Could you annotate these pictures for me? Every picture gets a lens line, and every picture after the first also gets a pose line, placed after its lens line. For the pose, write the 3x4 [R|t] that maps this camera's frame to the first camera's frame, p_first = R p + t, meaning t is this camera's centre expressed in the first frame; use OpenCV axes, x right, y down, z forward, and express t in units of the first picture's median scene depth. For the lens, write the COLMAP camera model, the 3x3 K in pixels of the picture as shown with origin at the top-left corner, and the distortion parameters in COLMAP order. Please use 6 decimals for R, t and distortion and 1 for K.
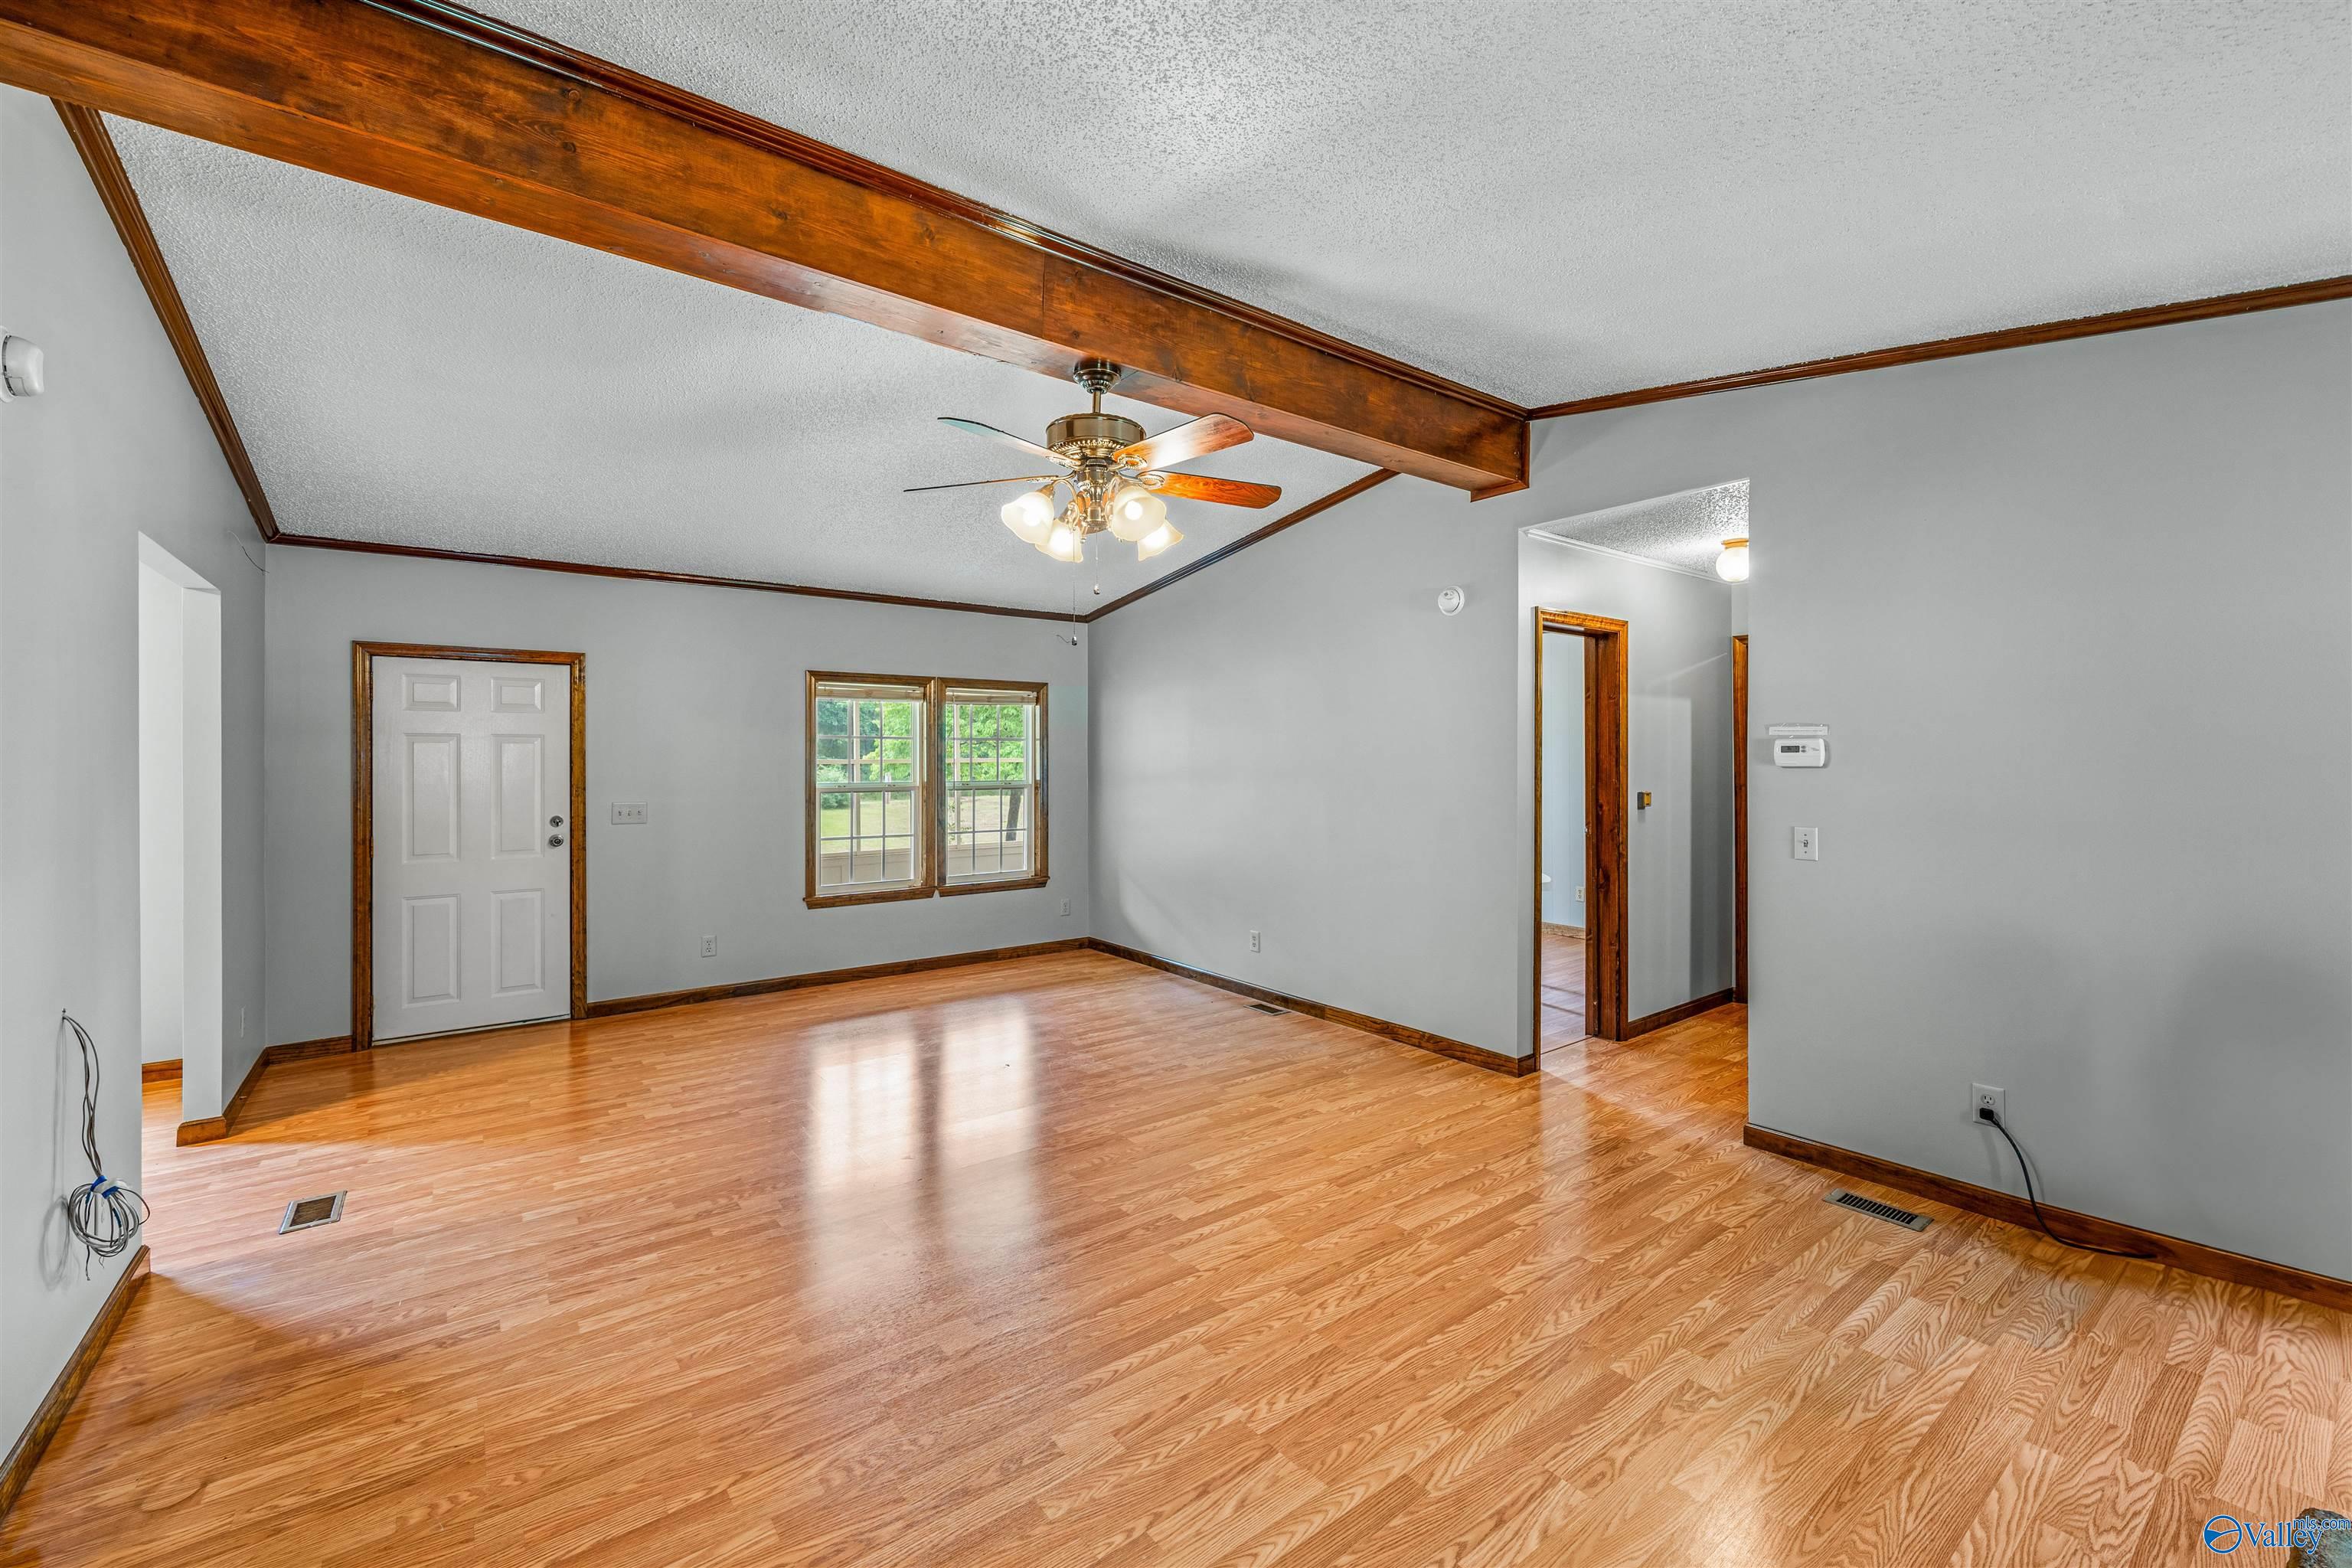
lens RADIAL K [[961.3, 0, 1170.3], [0, 961.3, 770.1], [0, 0, 1]] dist [-0.002319, -0.000320]
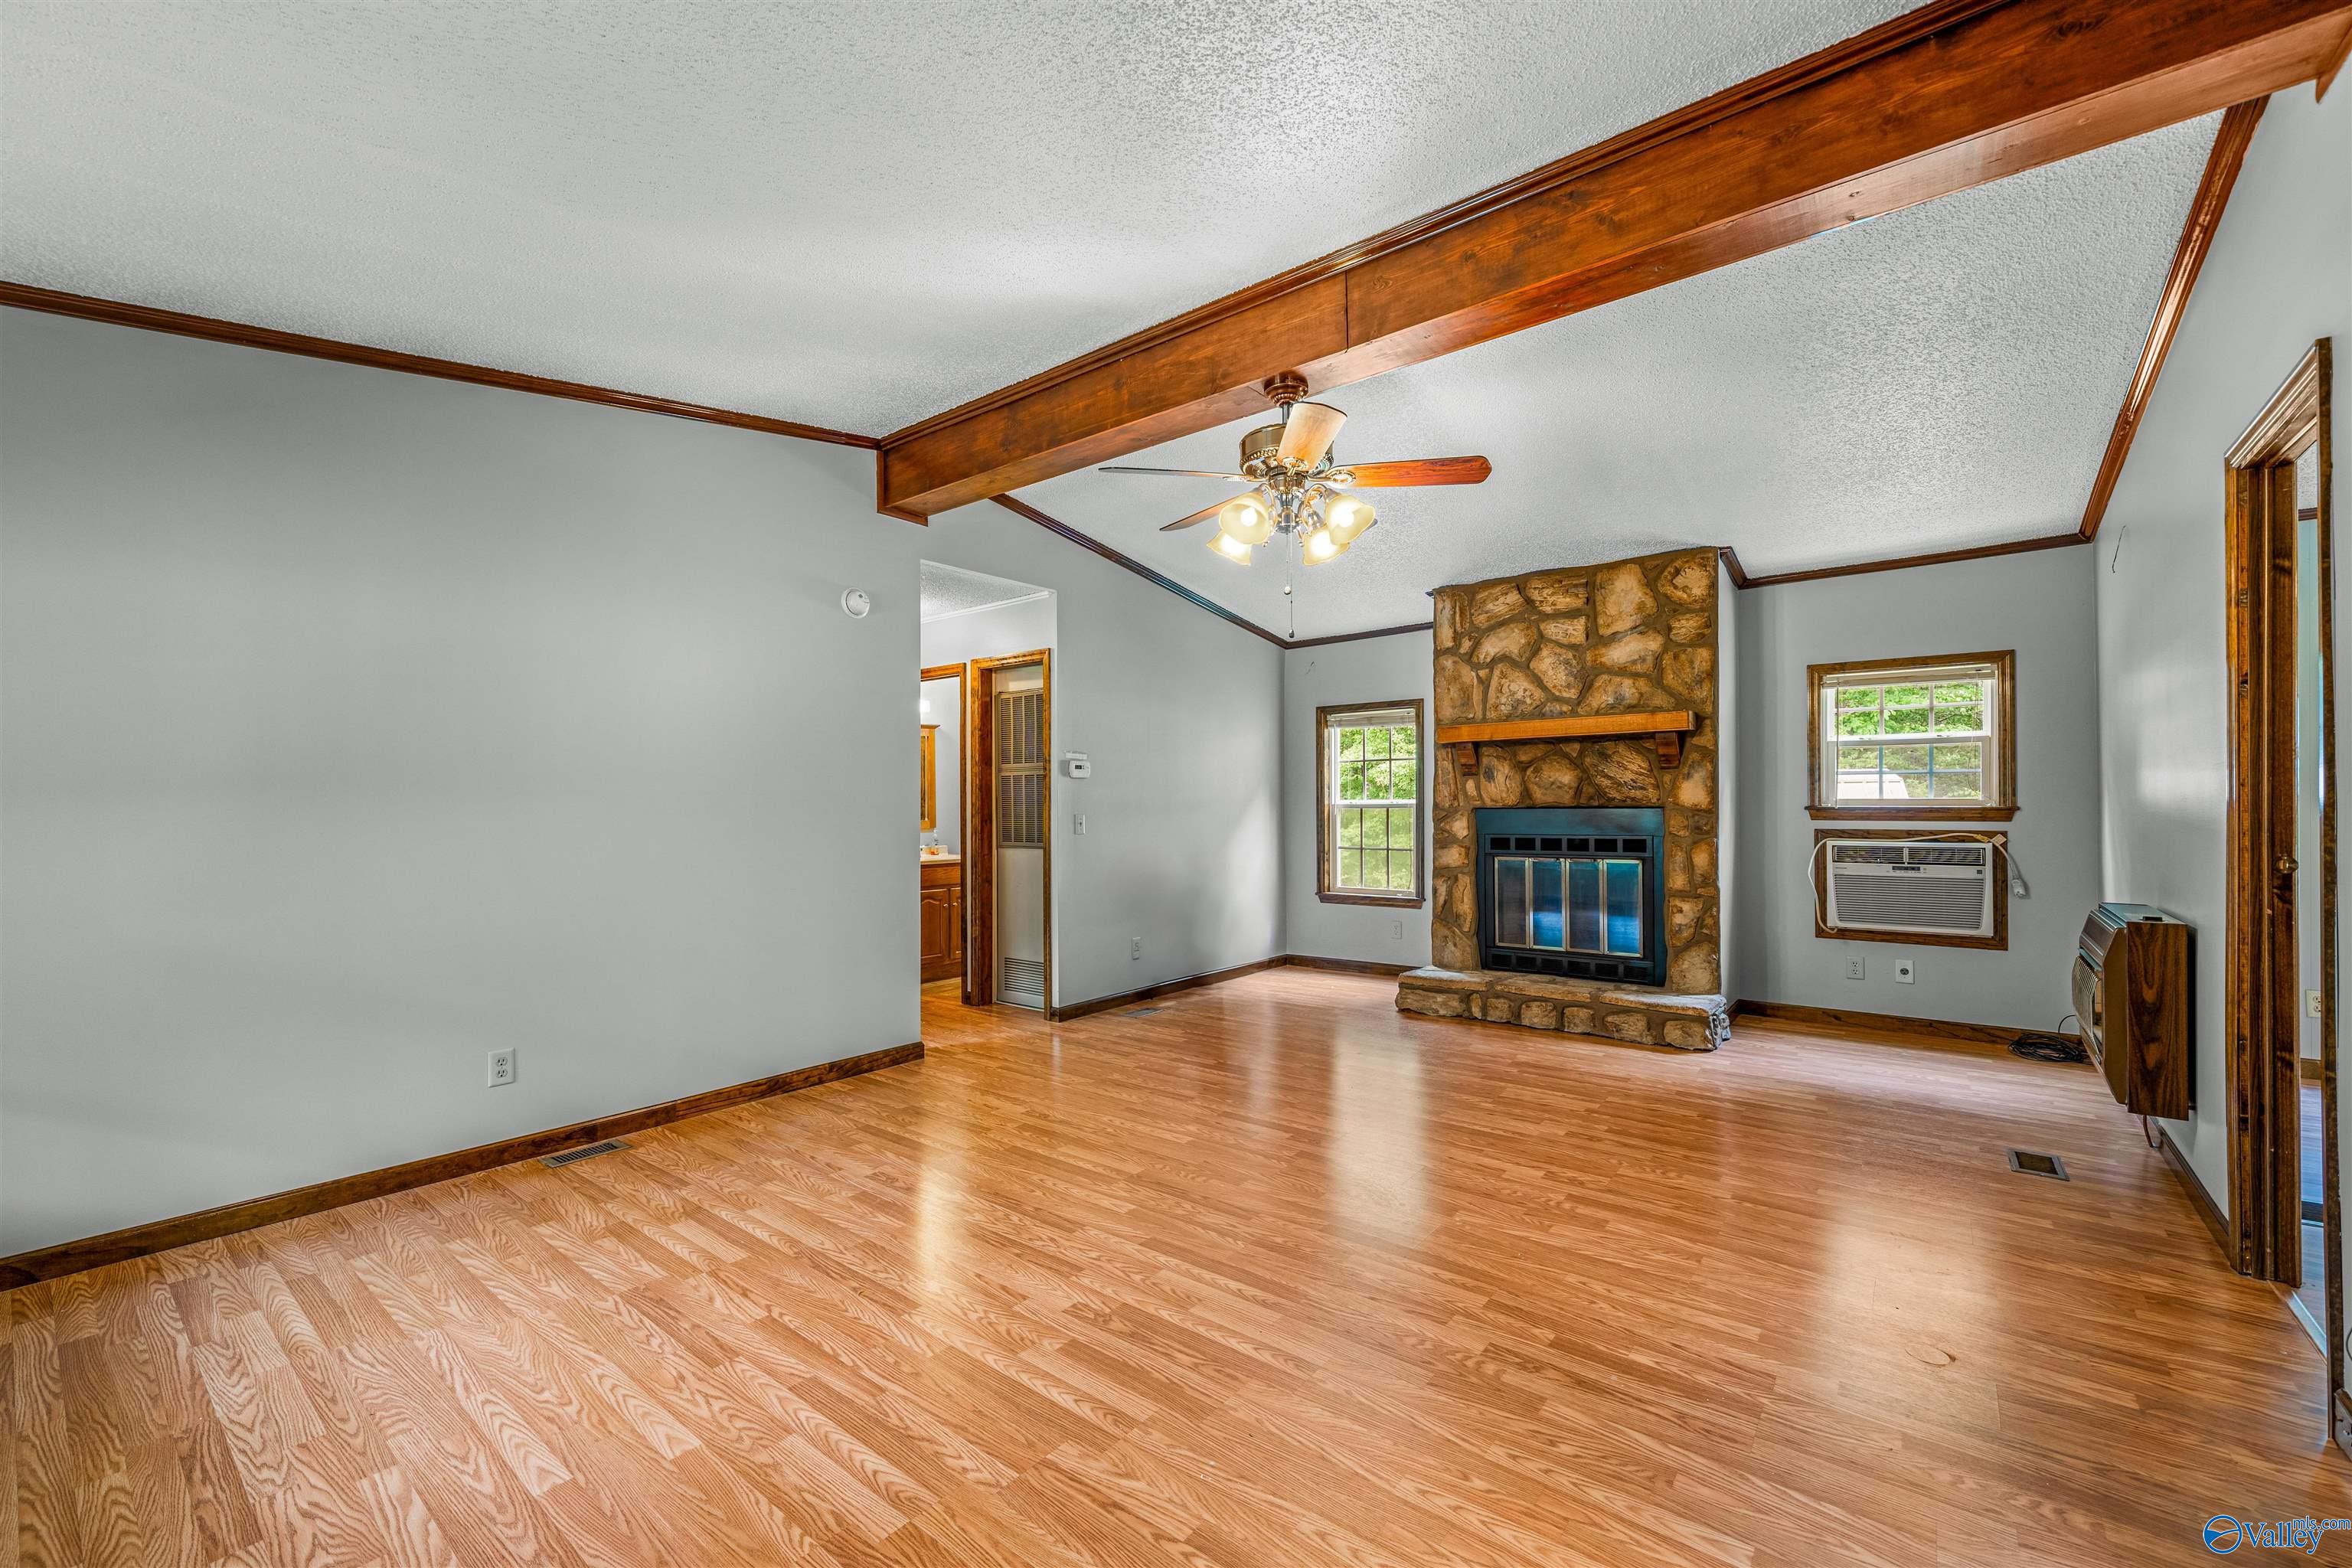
lens RADIAL K [[946.4, 0, 1168.1], [0, 946.4, 816.3], [0, 0, 1]] dist [-0.010241, 0.000081]
pose [[-0.250032, -0.008038, 0.968204, -0.940526], [0.019747, 0.999715, 0.013399, 0.041872], [-0.968036, 0.022469, -0.249803, 1.234432]]
